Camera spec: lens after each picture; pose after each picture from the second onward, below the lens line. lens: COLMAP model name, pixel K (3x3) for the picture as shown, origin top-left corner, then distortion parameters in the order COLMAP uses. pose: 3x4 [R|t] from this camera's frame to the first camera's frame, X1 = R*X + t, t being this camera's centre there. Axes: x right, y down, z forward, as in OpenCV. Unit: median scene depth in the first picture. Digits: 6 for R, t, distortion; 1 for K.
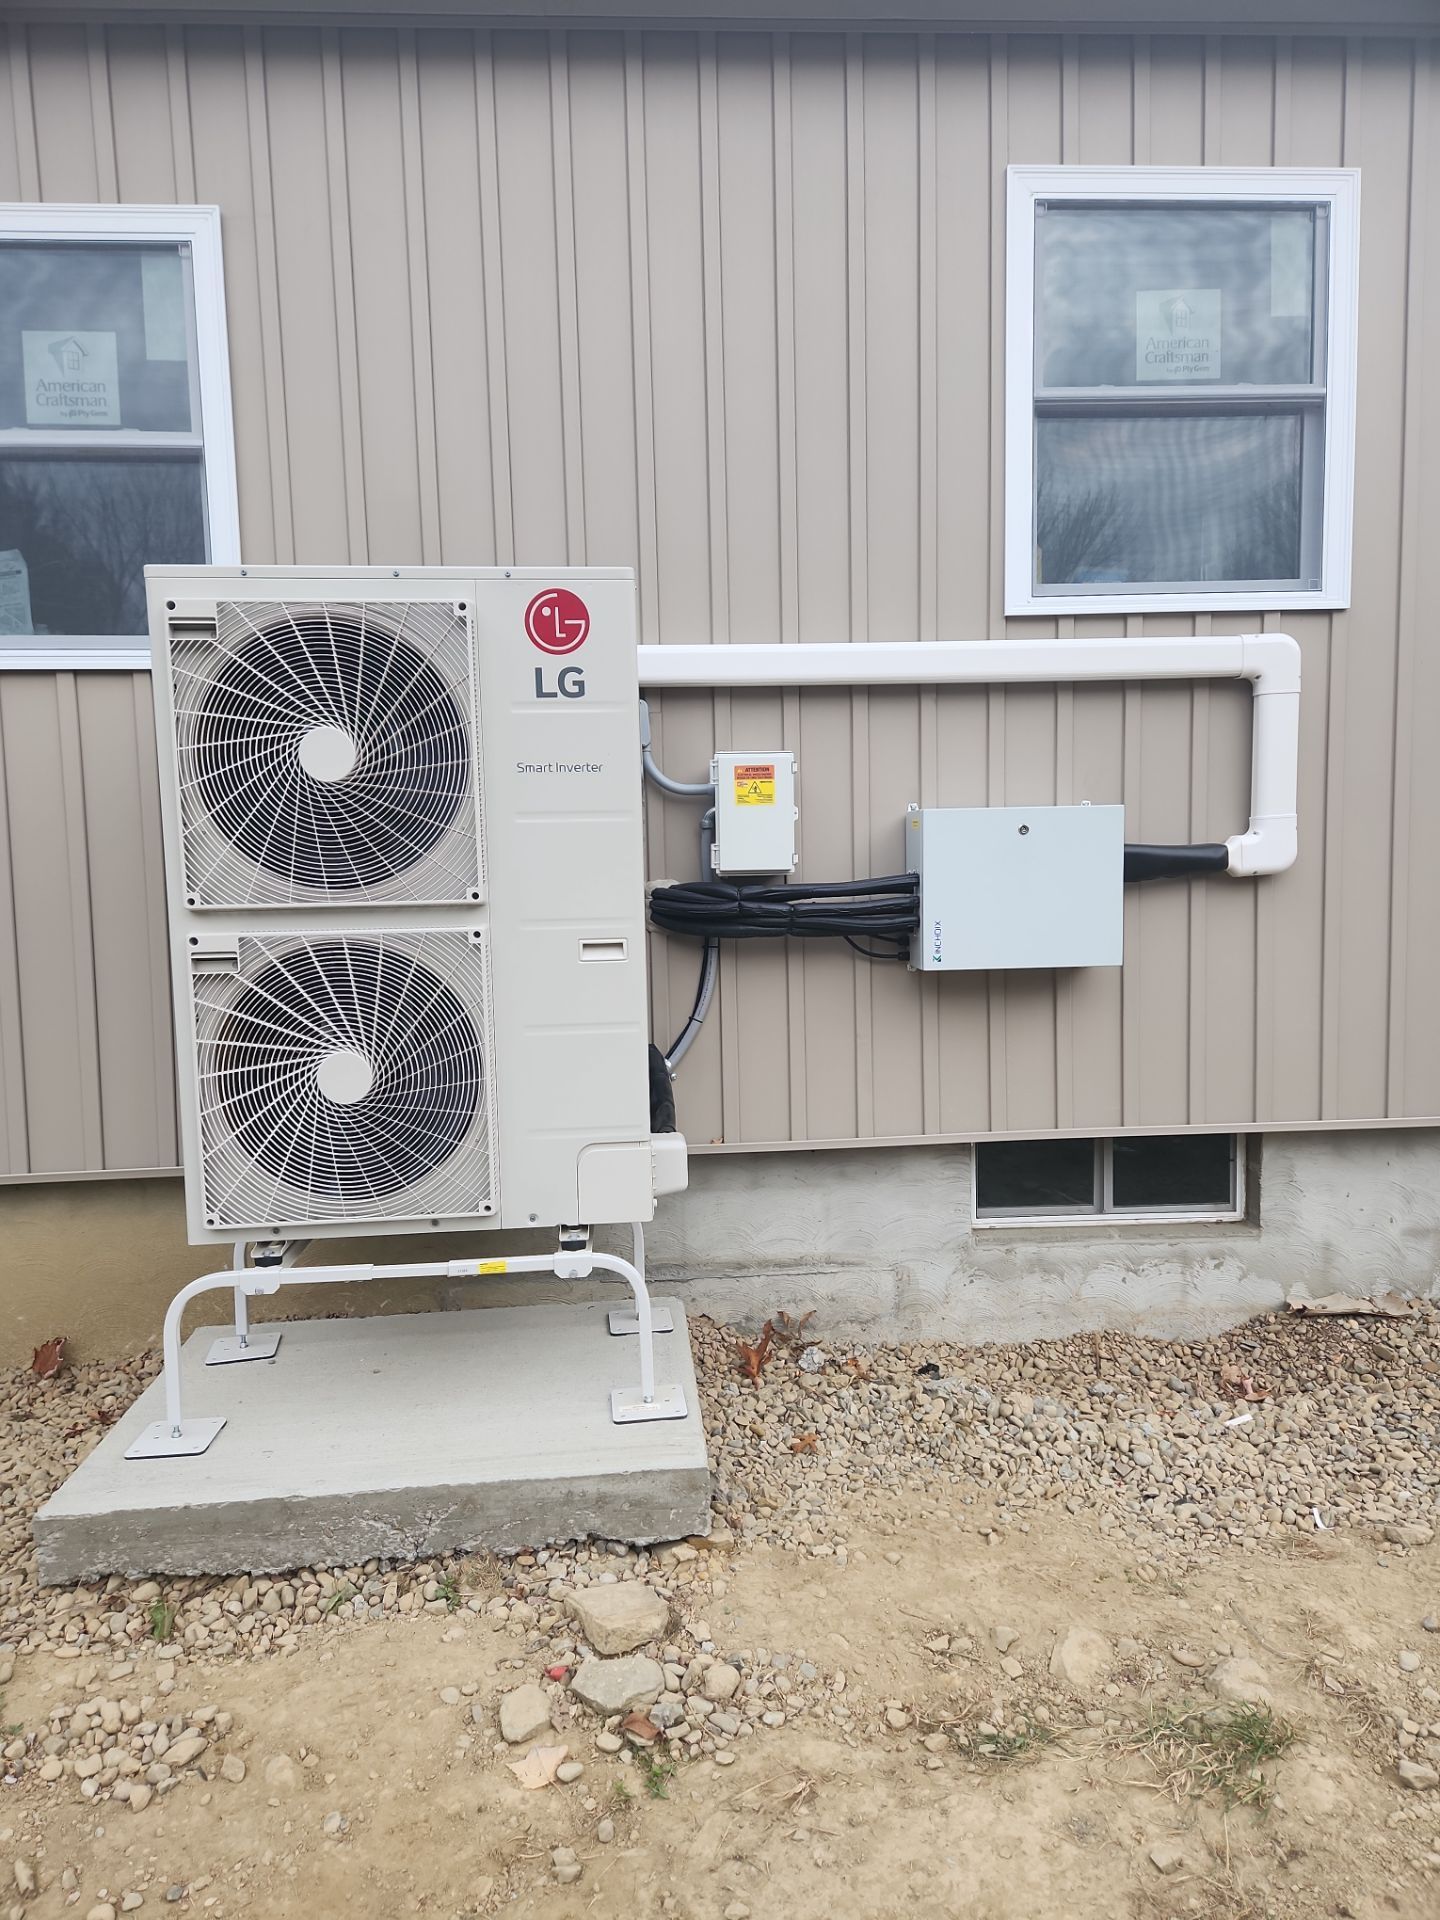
lens RADIAL K [[1275.7, 0, 721.4], [0, 1275.7, 960.2], [0, 0, 1]] dist [0.069310, -0.053778]
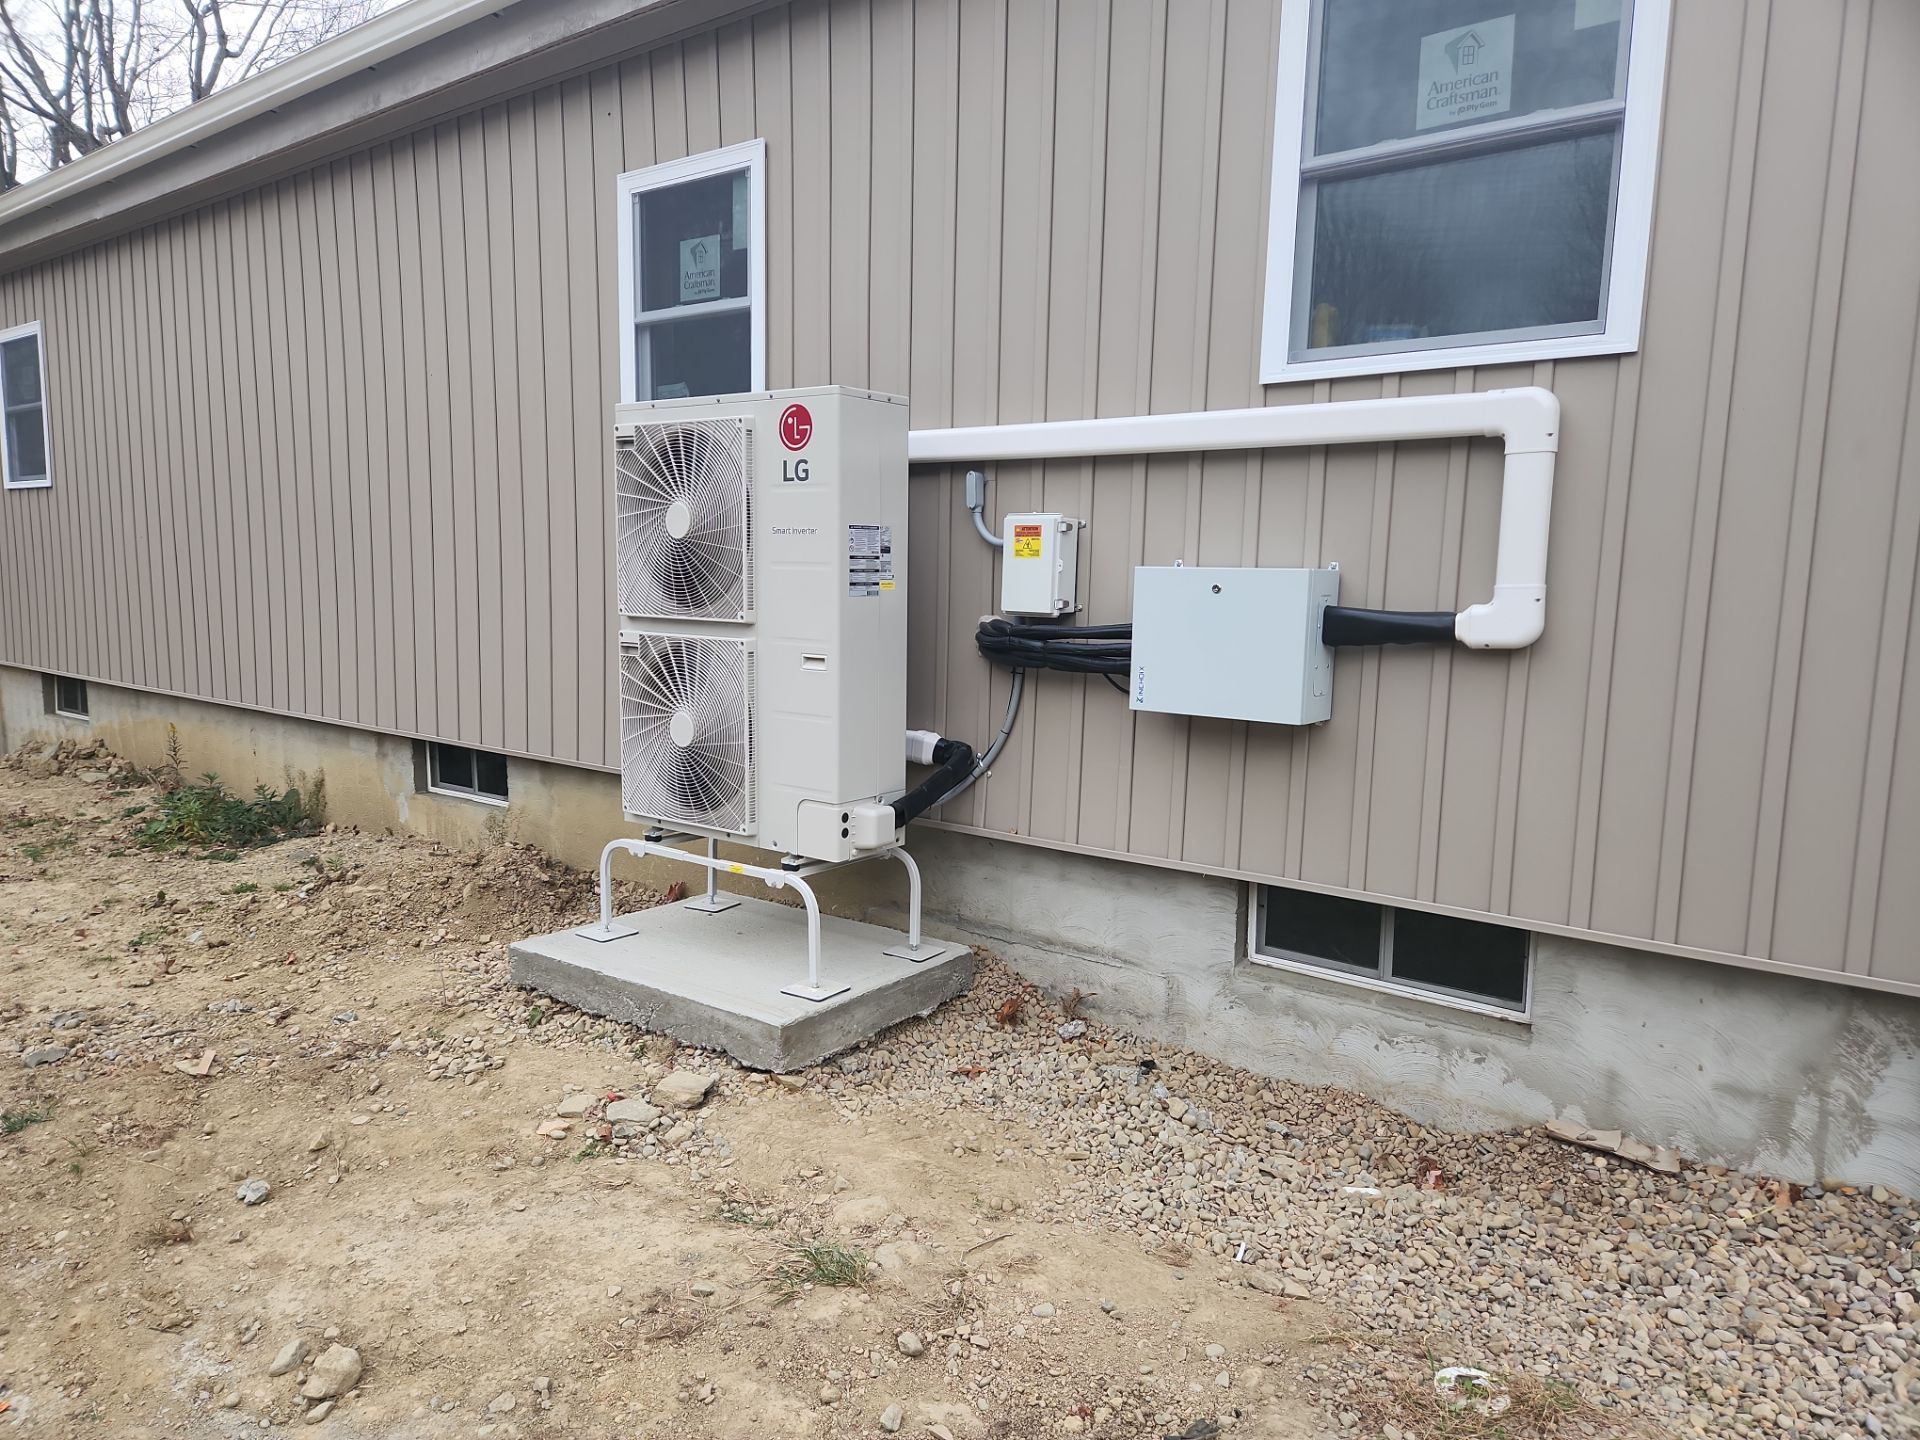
lens RADIAL K [[1275.7, 0, 942.0], [0, 1275.7, 728.9], [0, 0, 1]] dist [0.069310, -0.053778]
pose [[0.746035, 0.118059, -0.655358, 0.783603], [-0.090848, 0.993001, 0.075465, -0.045159], [0.659681, 0.003239, 0.751539, 0.037484]]
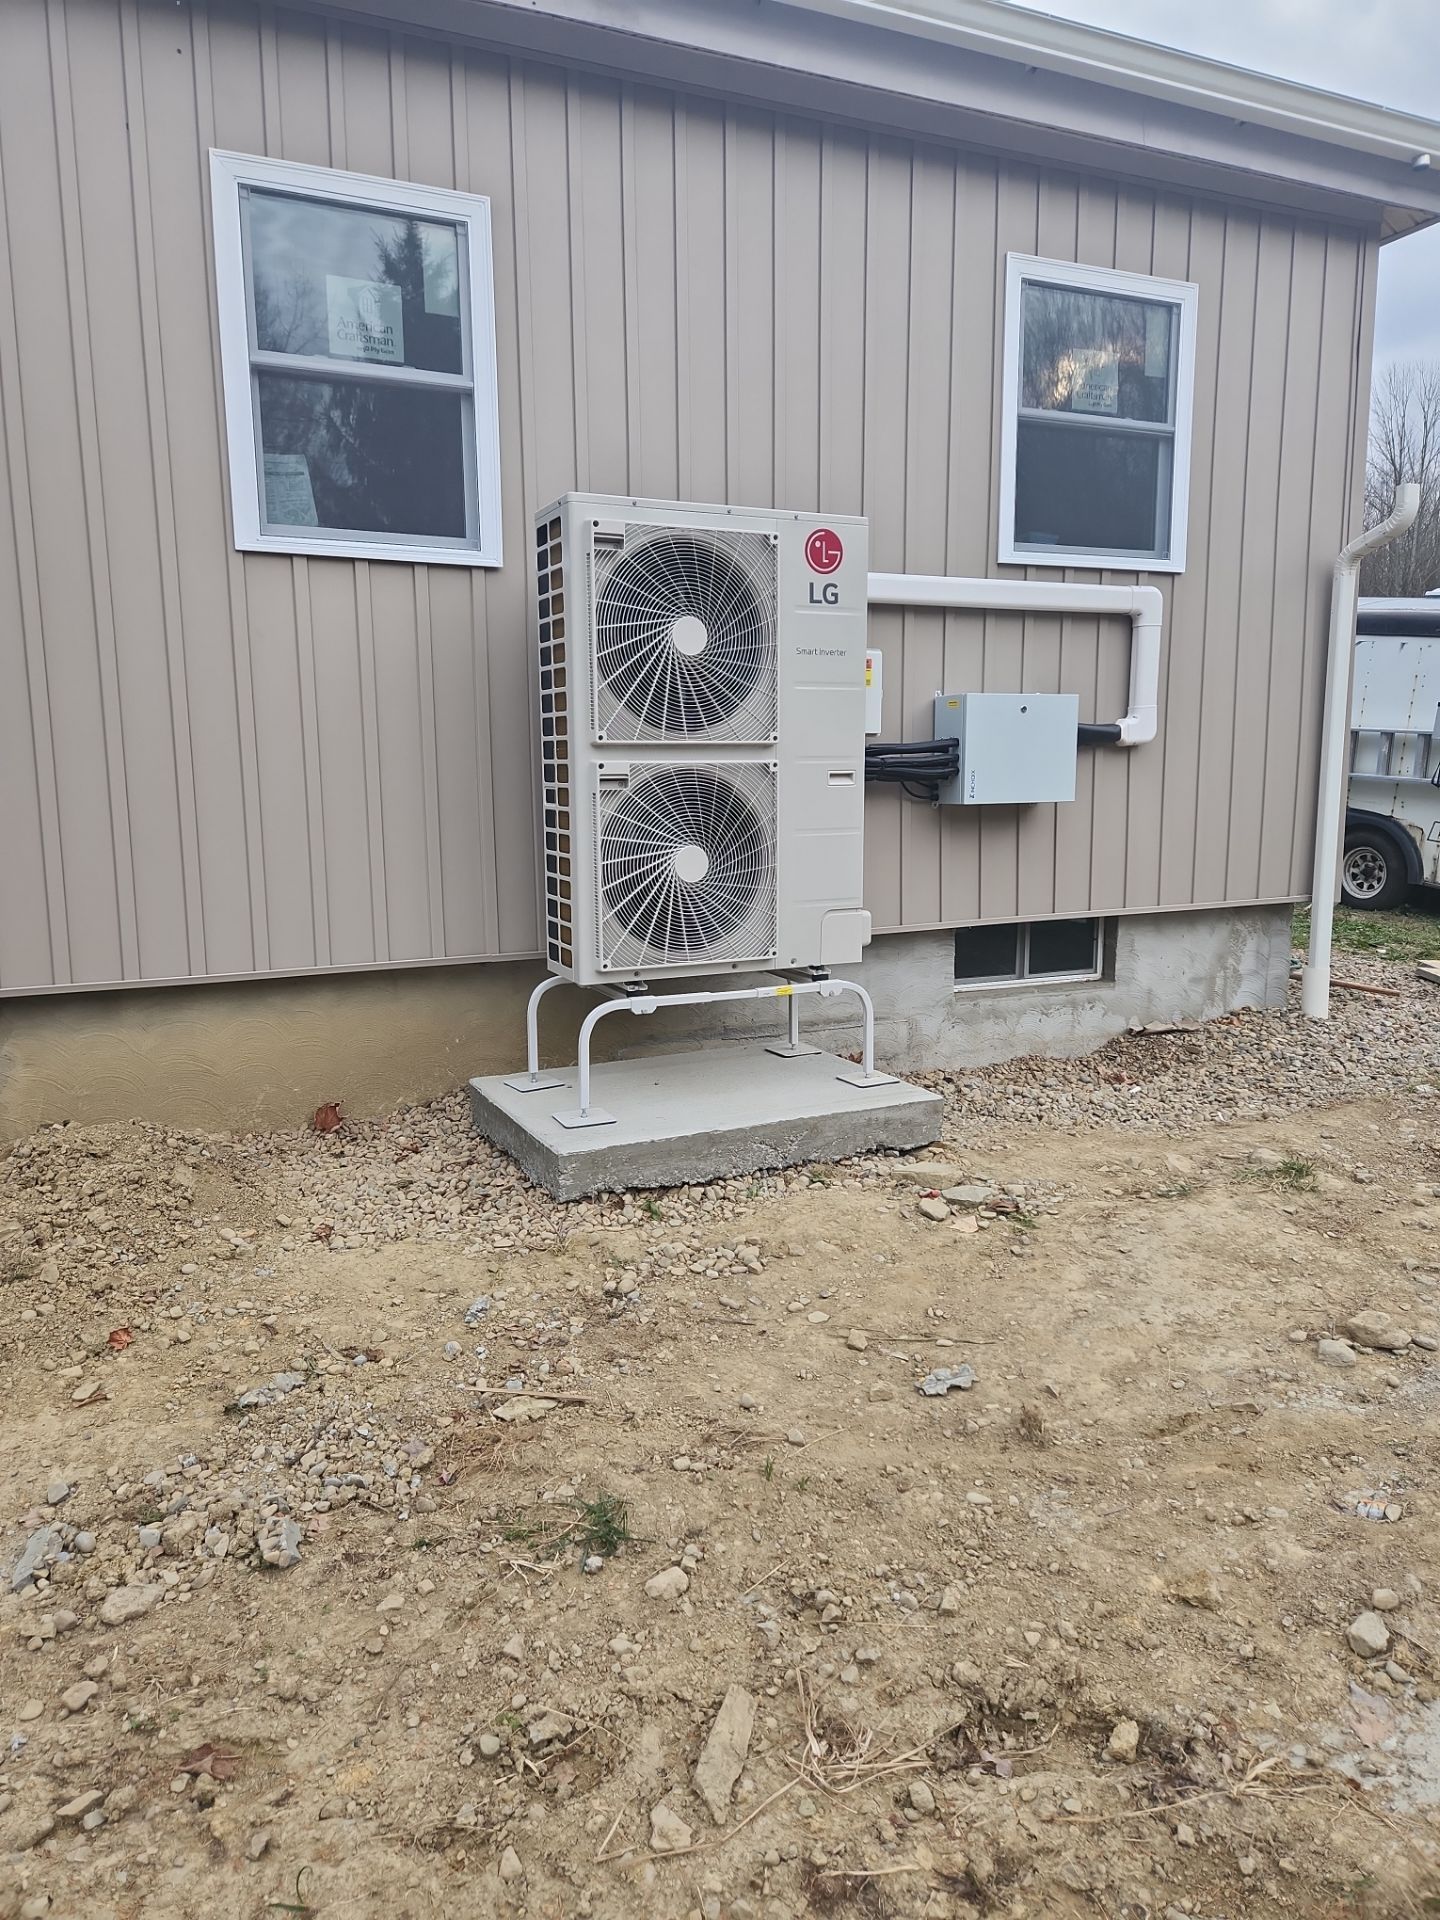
lens RADIAL K [[1275.7, 0, 704.7], [0, 1275.7, 946.0], [0, 0, 1]] dist [0.069310, -0.053778]
pose [[0.940100, -0.033708, 0.339229, -0.632826], [0.017050, 0.998503, 0.051967, 0.090004], [-0.340473, -0.043070, 0.939267, -0.295141]]
